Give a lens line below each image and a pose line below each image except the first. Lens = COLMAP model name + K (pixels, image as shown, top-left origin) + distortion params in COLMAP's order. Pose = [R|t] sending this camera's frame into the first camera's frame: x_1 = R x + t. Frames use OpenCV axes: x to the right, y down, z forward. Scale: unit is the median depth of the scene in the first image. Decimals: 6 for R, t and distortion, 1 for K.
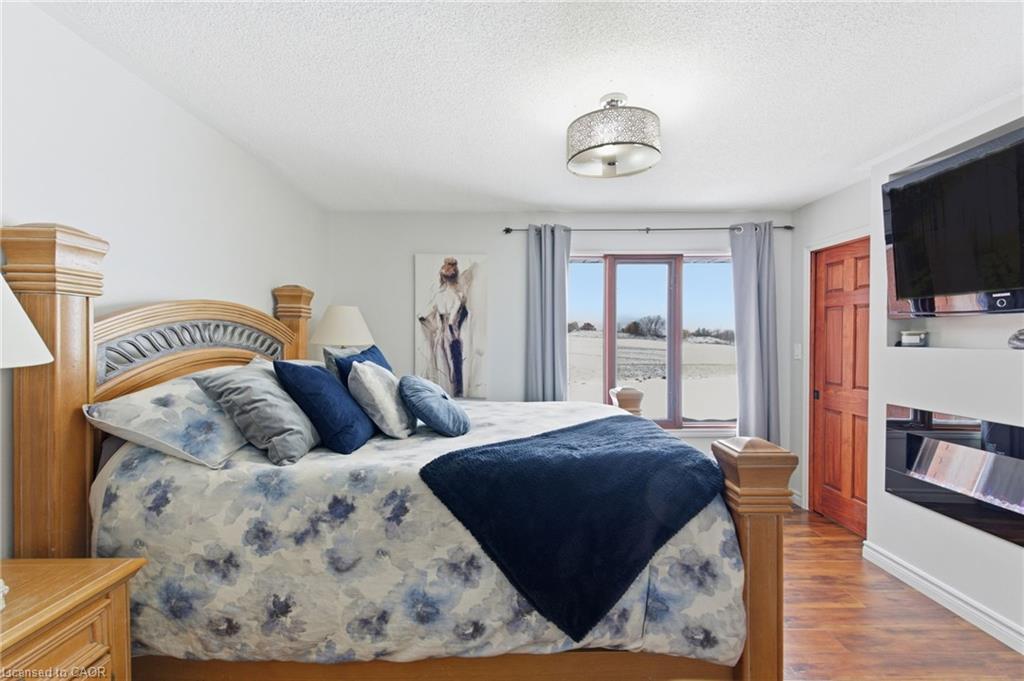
lens RADIAL K [[462.1, 0, 508.5], [0, 462.1, 340.7], [0, 0, 1]] dist [-0.000032, -0.000035]
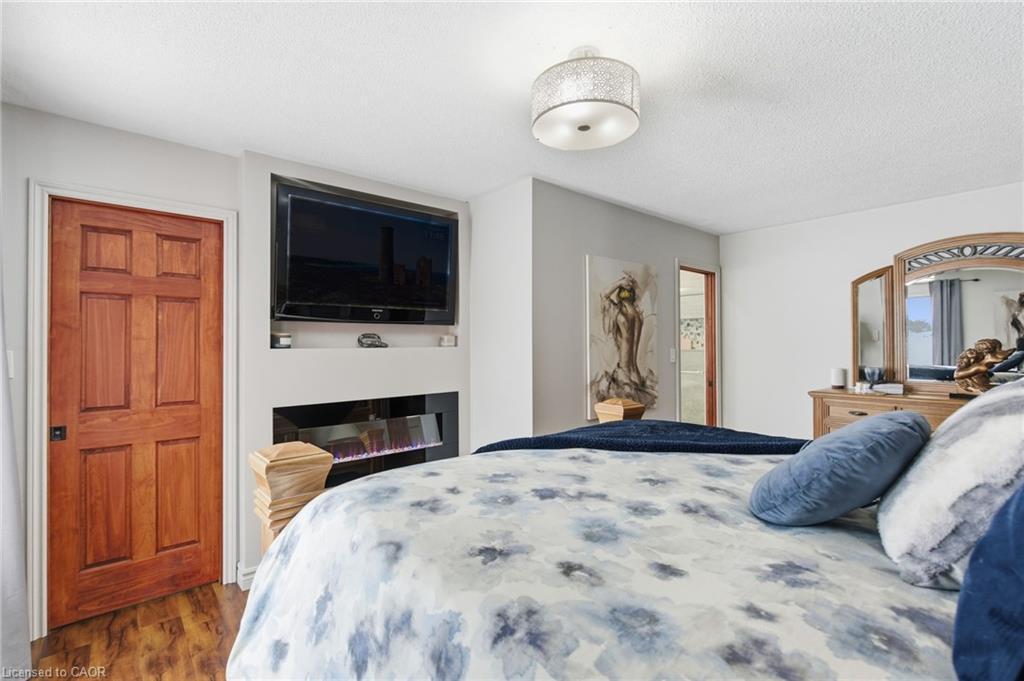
lens RADIAL K [[462.1, 0, 508.5], [0, 462.1, 340.7], [0, 0, 1]] dist [-0.000032, -0.000035]
pose [[-0.666382, 0.009222, 0.745553, -0.190004], [0.013385, 0.999910, -0.000404, 0.003233], [-0.745490, 0.009710, -0.666446, 1.010526]]
